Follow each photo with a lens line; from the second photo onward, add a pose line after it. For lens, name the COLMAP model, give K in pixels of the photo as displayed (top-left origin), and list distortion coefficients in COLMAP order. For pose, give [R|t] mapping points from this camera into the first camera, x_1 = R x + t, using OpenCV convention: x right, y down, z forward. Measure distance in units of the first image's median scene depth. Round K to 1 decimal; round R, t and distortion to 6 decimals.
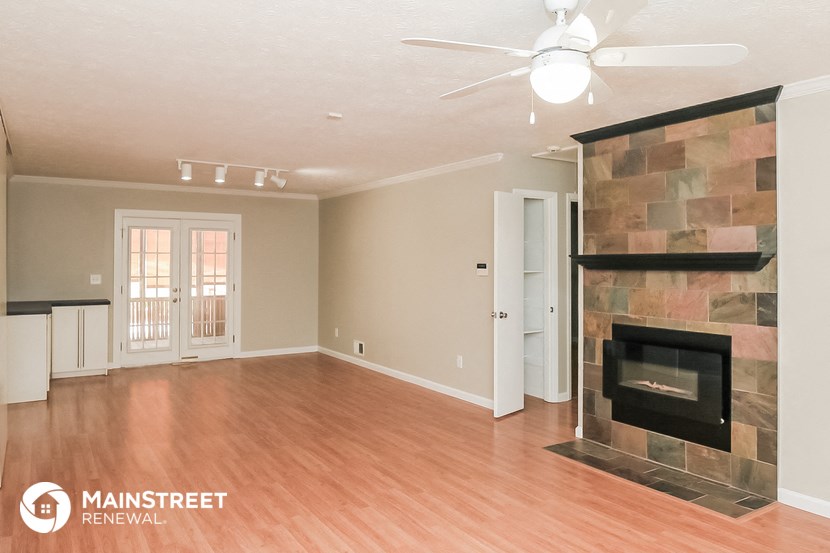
lens RADIAL K [[593.0, 0, 415.2], [0, 593.0, 259.3], [0, 0, 1]] dist [-0.001914, -0.001633]
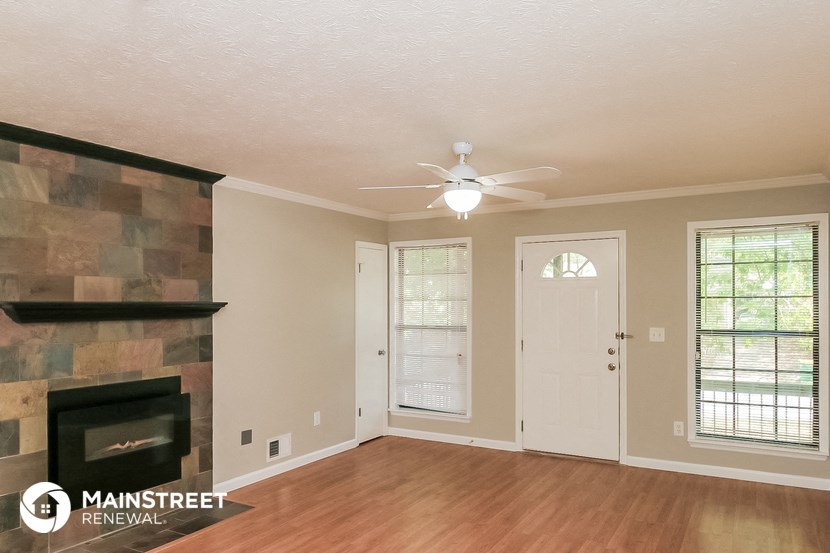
lens RADIAL K [[596.8, 0, 414.8], [0, 596.8, 303.8], [0, 0, 1]] dist [0.001572, 0.000766]
pose [[-0.455544, 0.000469, 0.890213, -0.645969], [-0.005881, 0.999976, -0.003537, -0.006457], [-0.890194, -0.006847, -0.455531, 1.056385]]
